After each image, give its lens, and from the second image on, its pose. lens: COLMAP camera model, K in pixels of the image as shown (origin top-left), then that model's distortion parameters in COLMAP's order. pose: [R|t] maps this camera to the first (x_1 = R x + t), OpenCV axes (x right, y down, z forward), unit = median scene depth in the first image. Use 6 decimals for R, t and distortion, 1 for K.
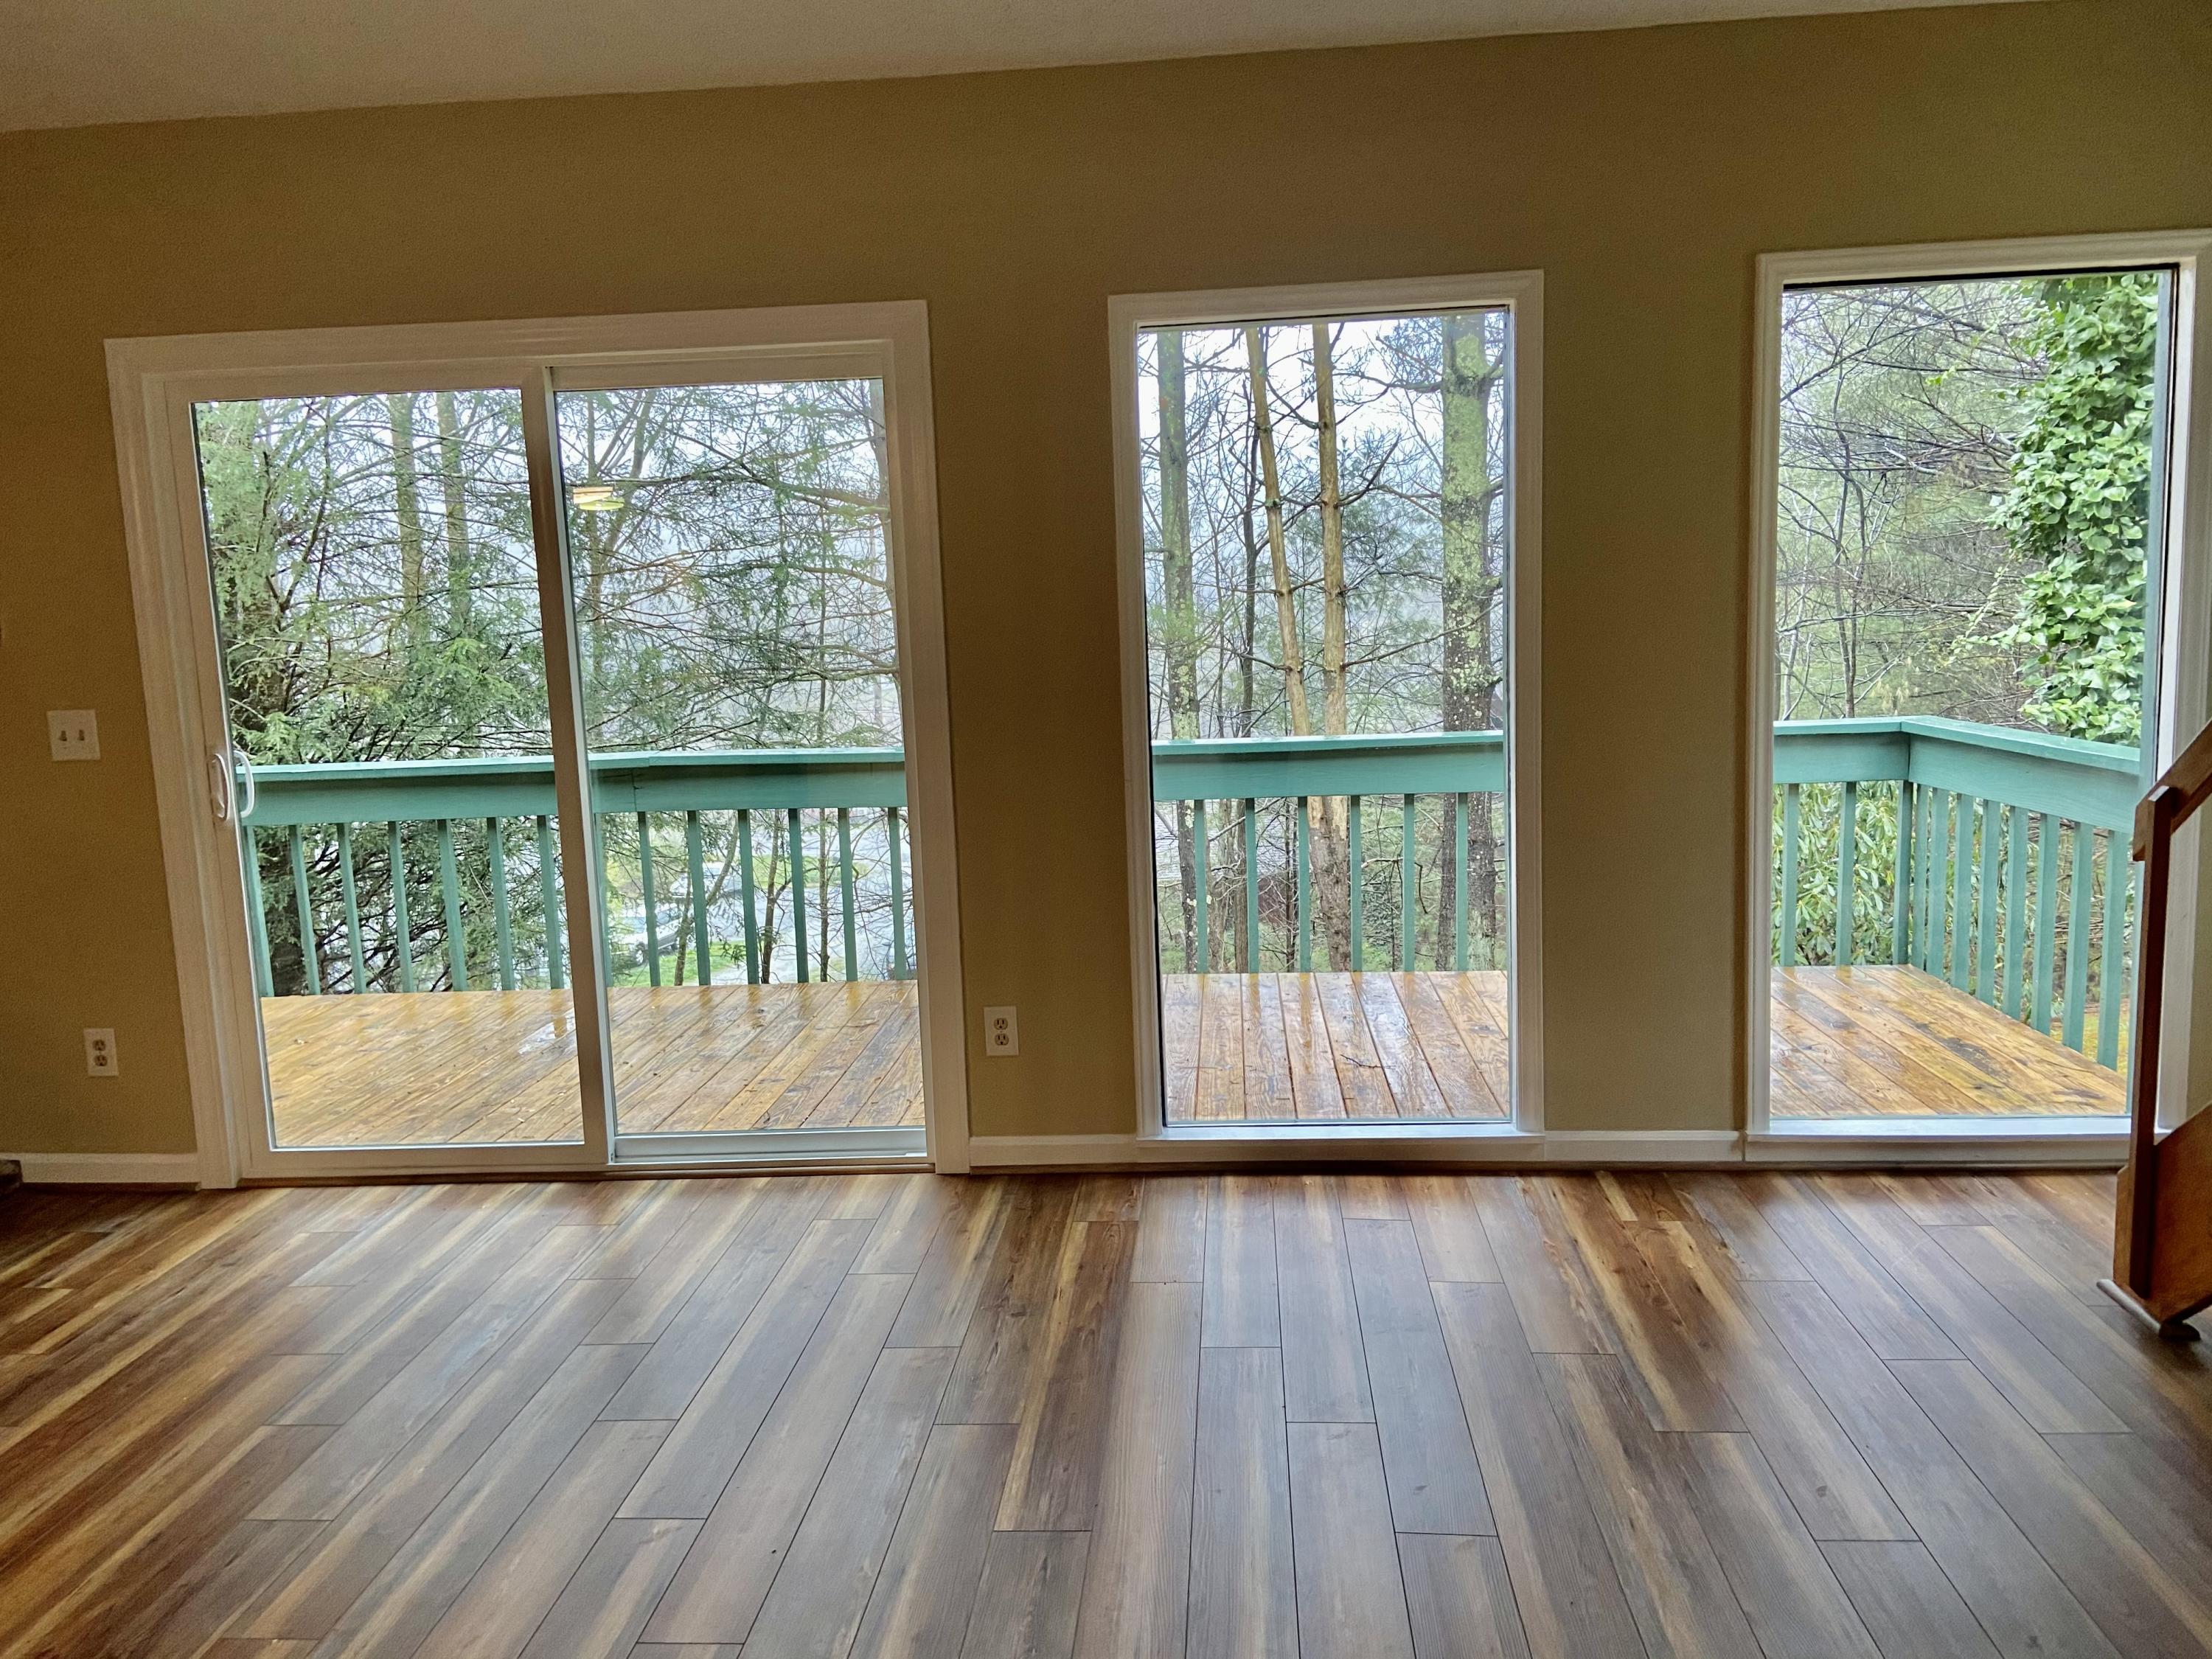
lens RADIAL K [[1647.6, 0, 1106.5], [0, 1647.6, 818.8], [0, 0, 1]] dist [0.123494, -0.149284]
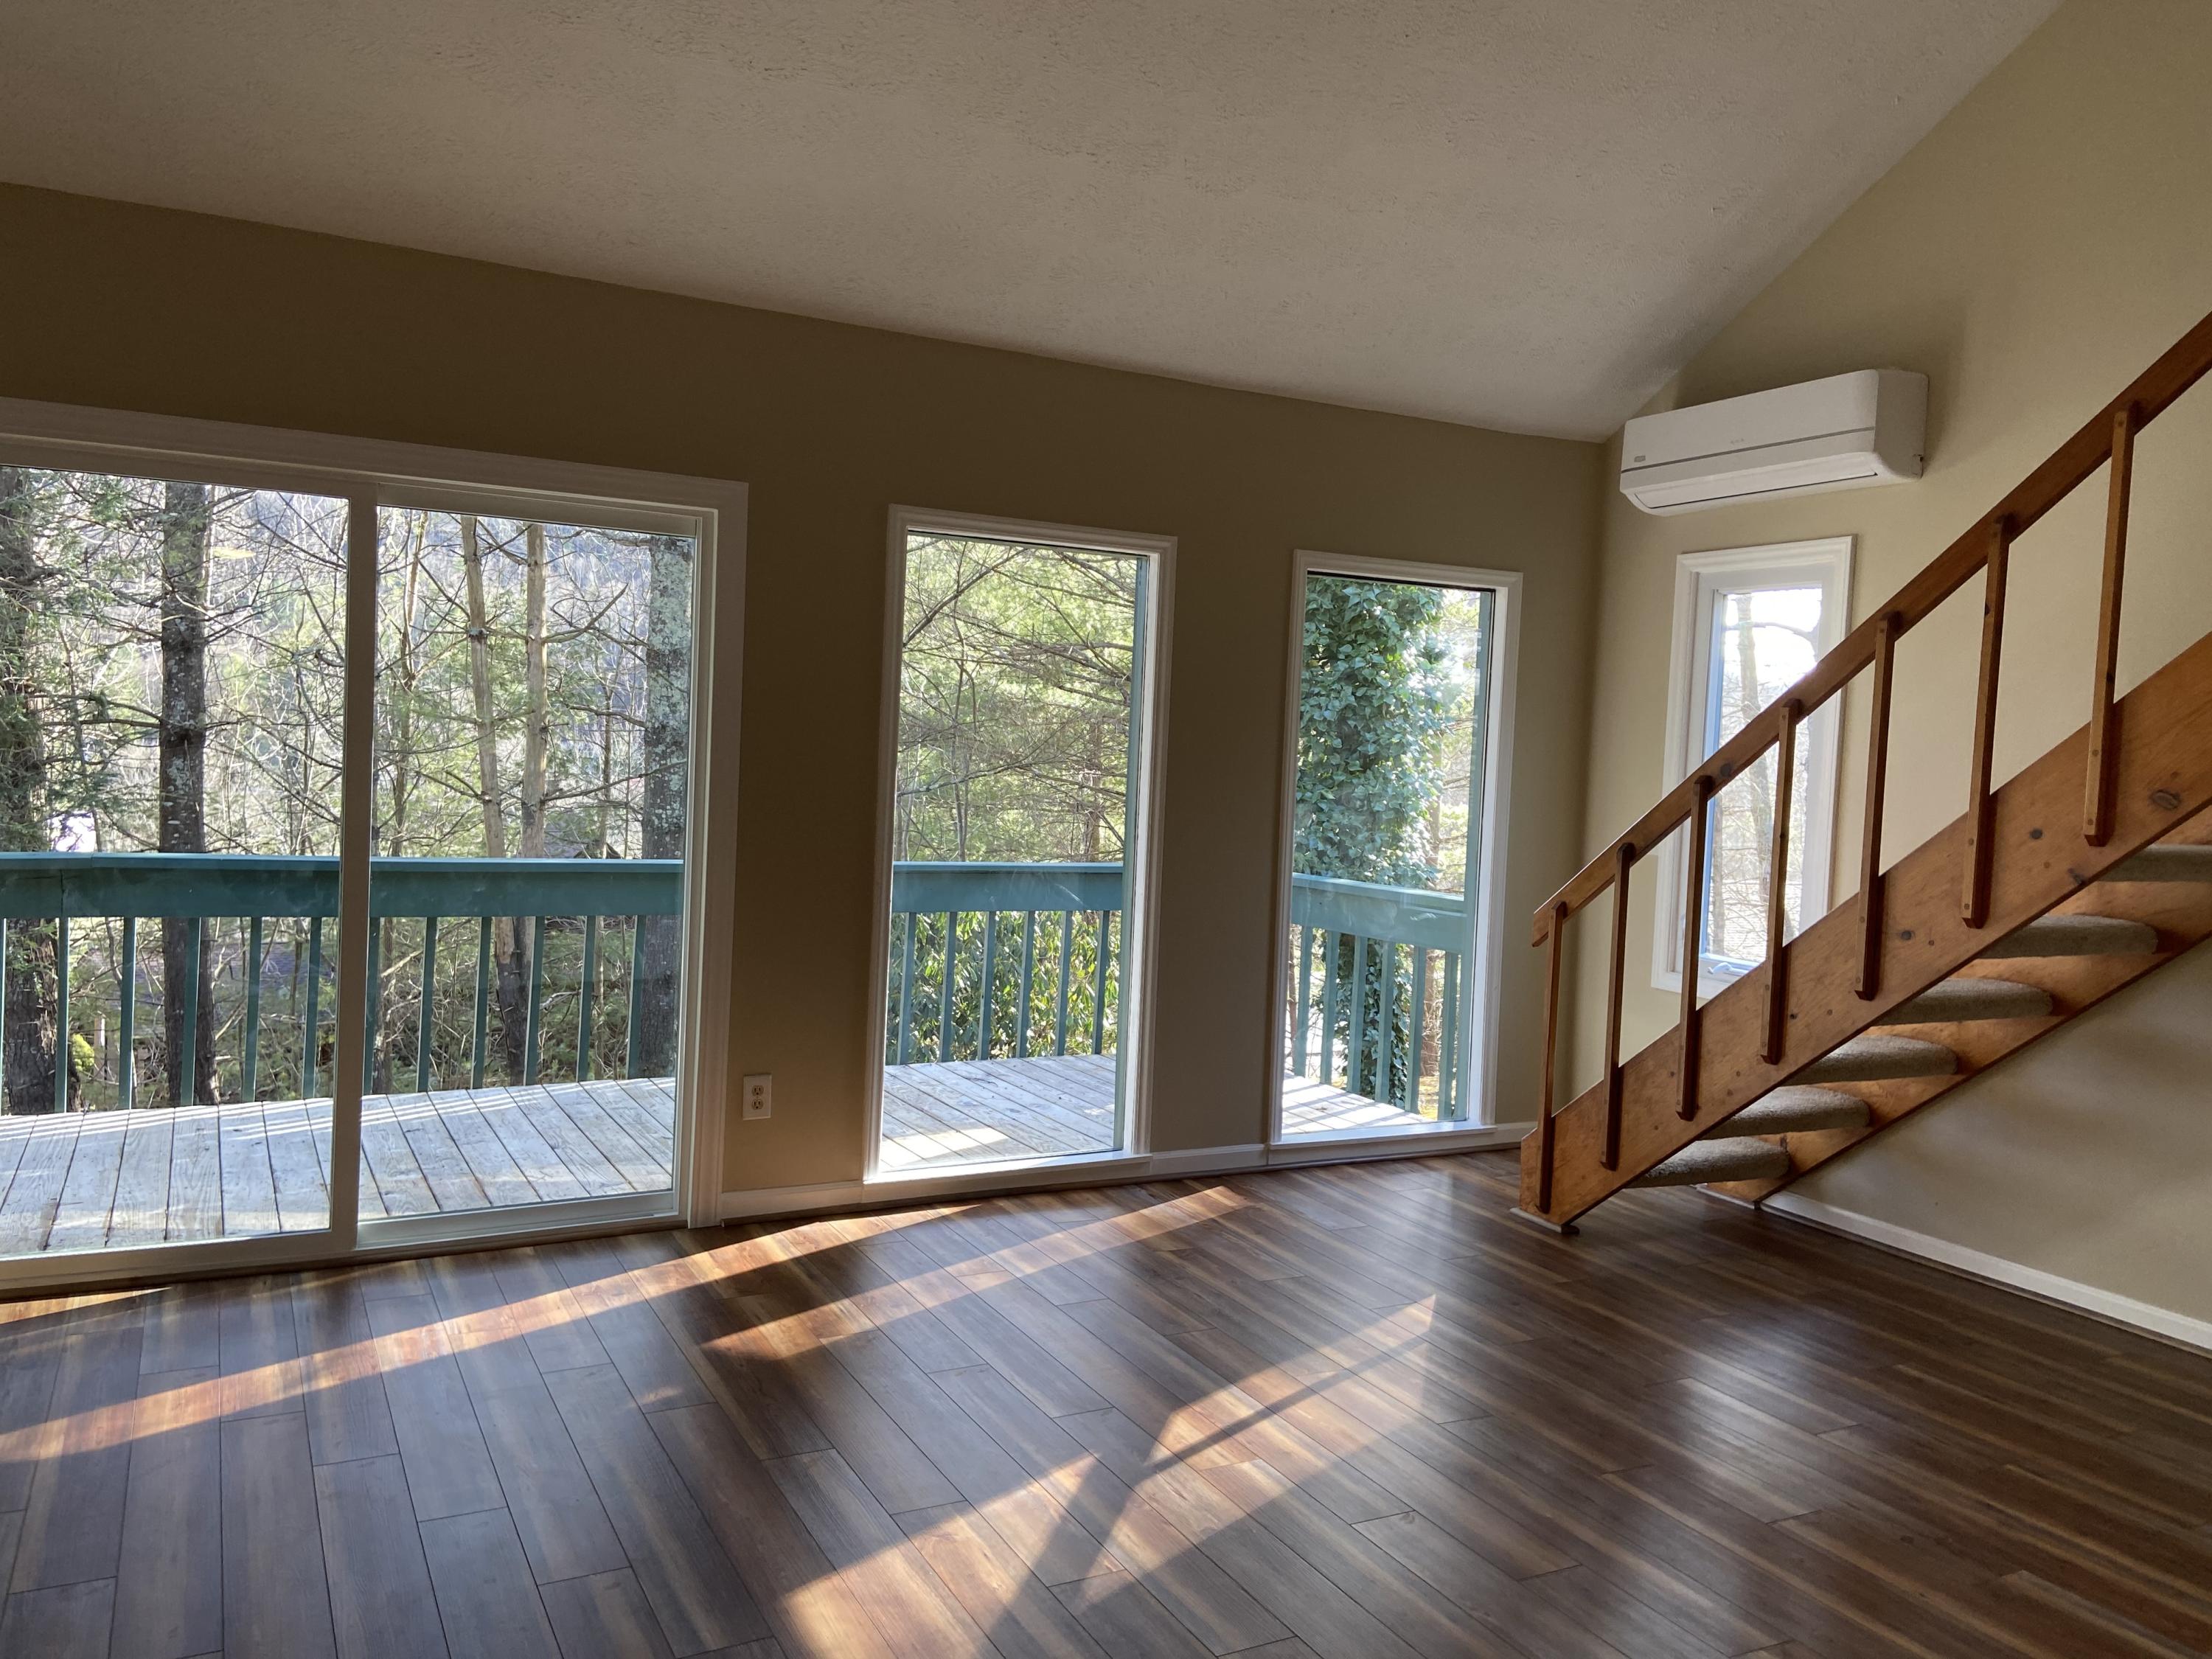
lens RADIAL K [[1647.6, 0, 1106.5], [0, 1647.6, 818.8], [0, 0, 1]] dist [0.123494, -0.149284]
pose [[0.843696, 0.050879, 0.534404, -0.489969], [-0.003178, 0.995954, -0.089805, 0.037142], [-0.536811, 0.074070, 0.840445, -0.129768]]
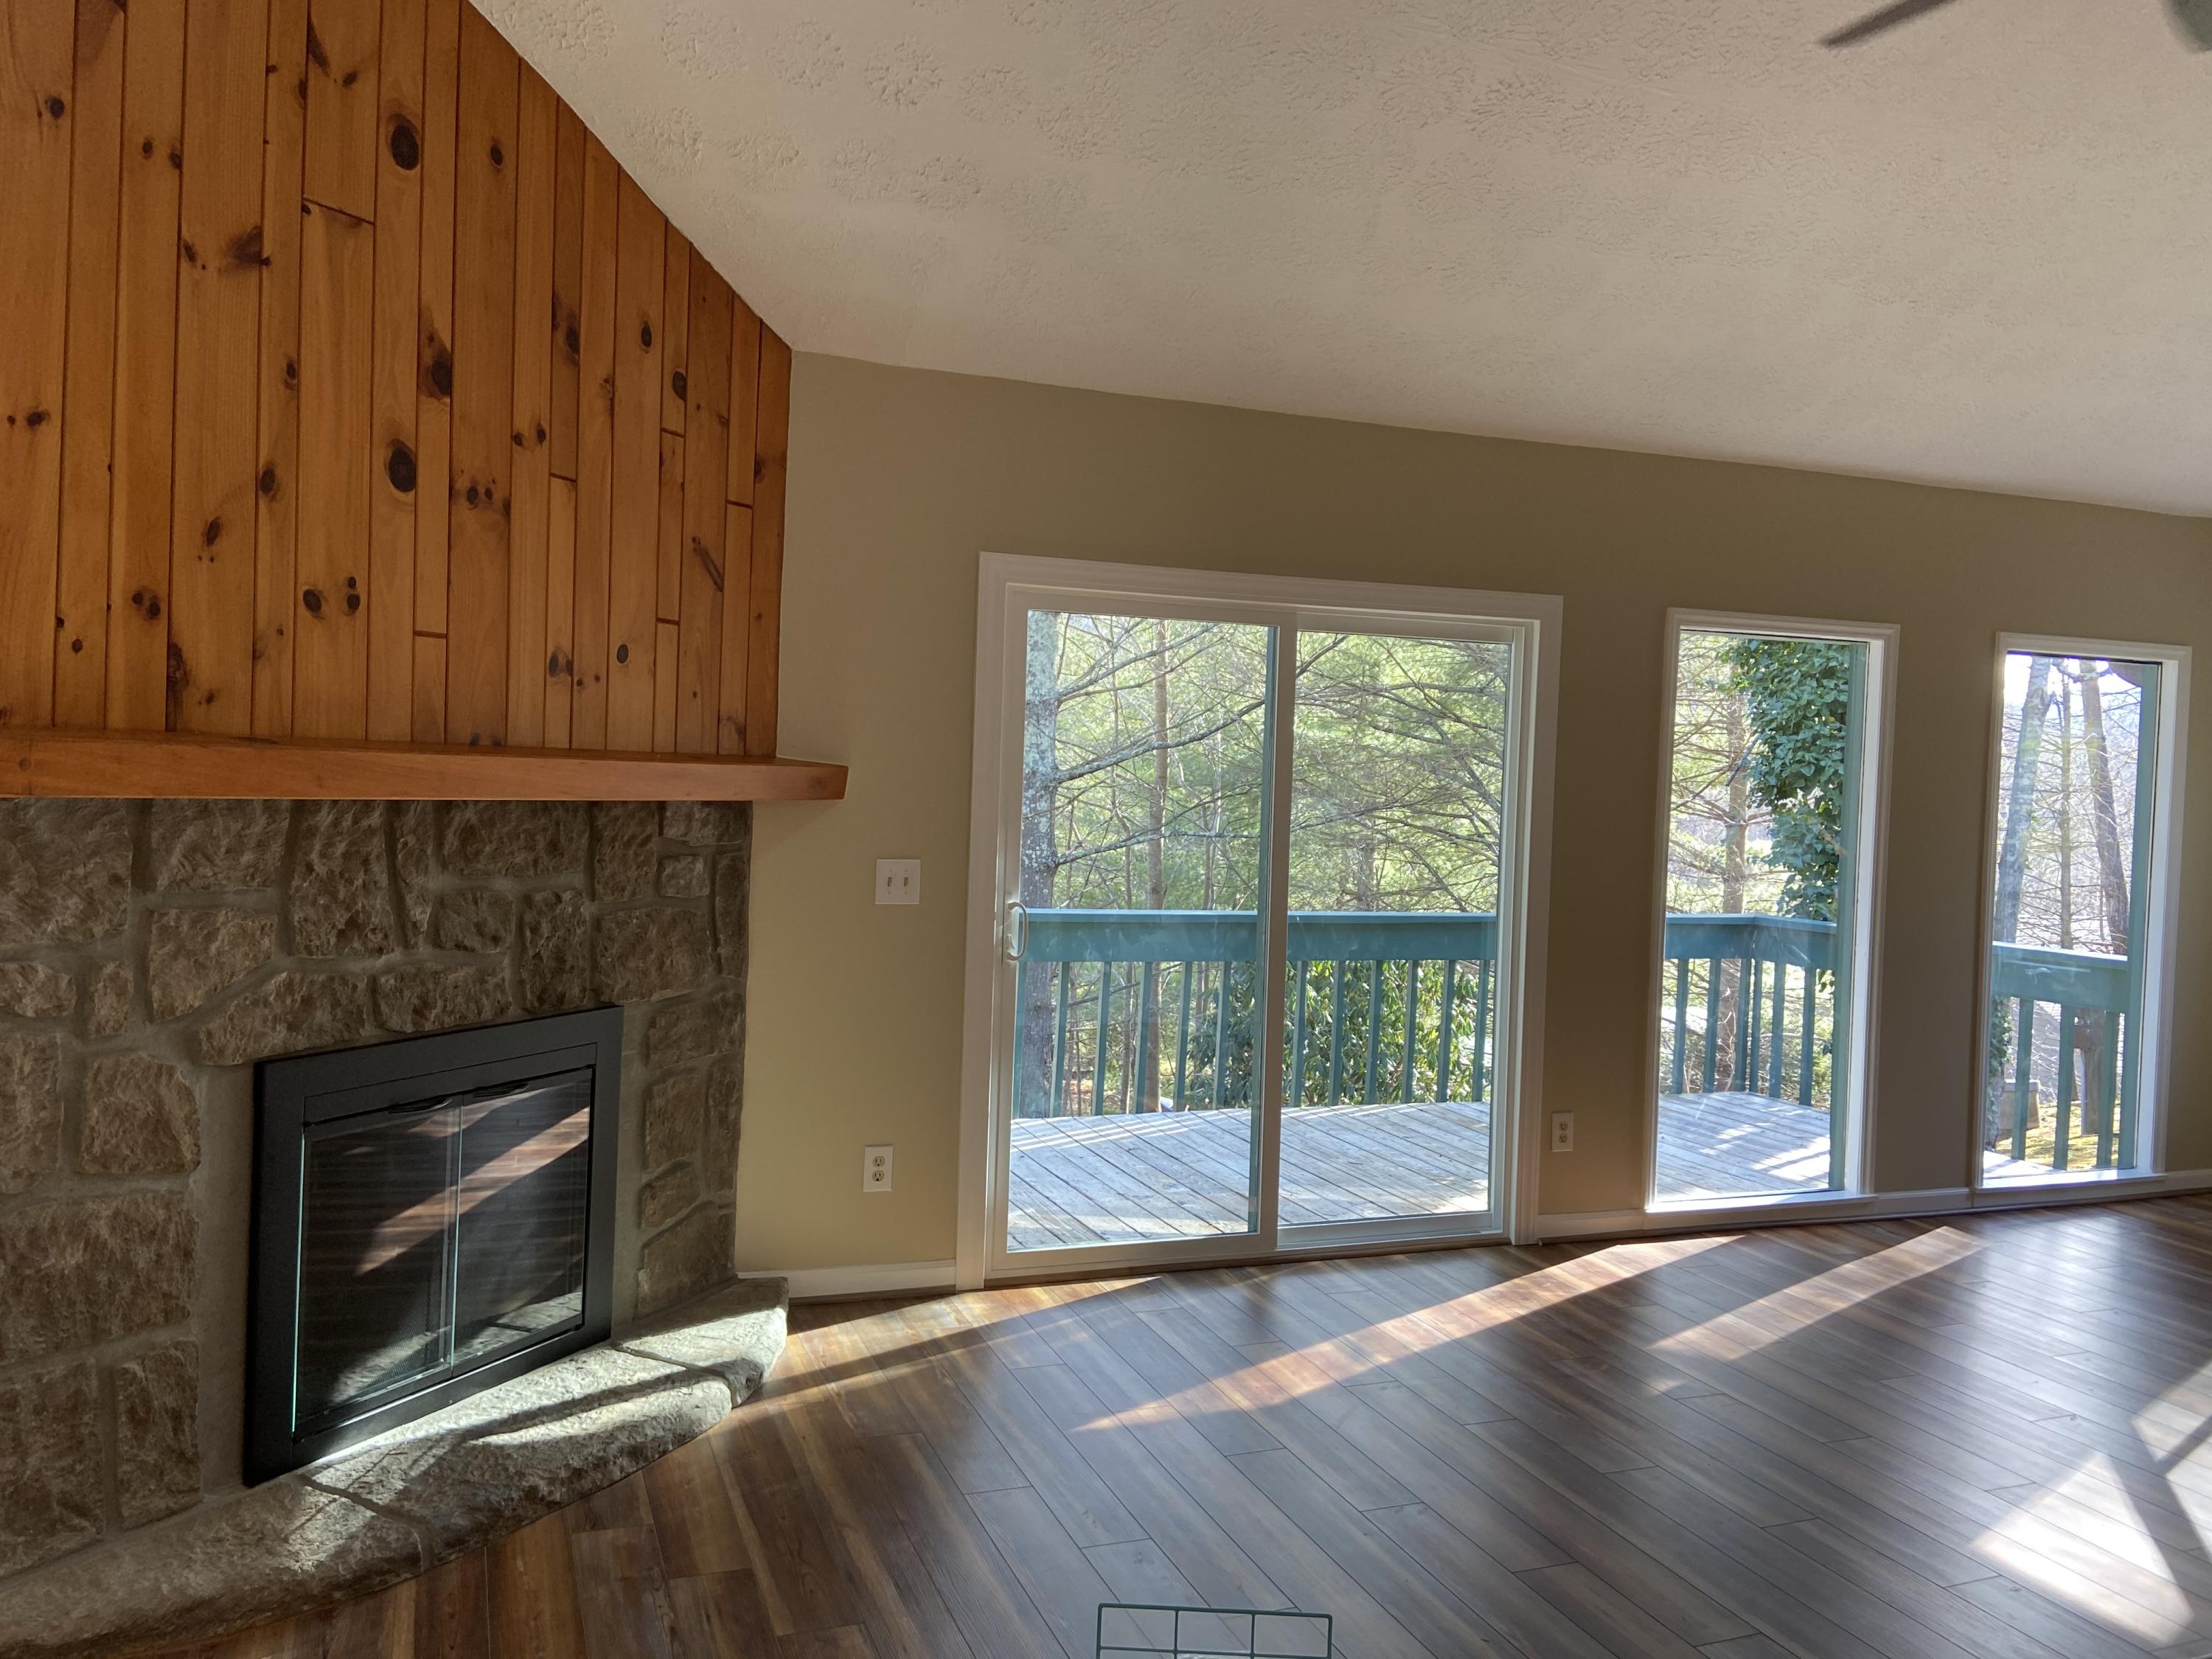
lens RADIAL K [[1647.6, 0, 1106.5], [0, 1647.6, 818.8], [0, 0, 1]] dist [0.123494, -0.149284]
pose [[0.900808, 0.056464, 0.430530, -0.979780], [-0.011441, 0.994252, -0.106457, 0.025020], [-0.434066, 0.090971, 0.896276, -0.061910]]
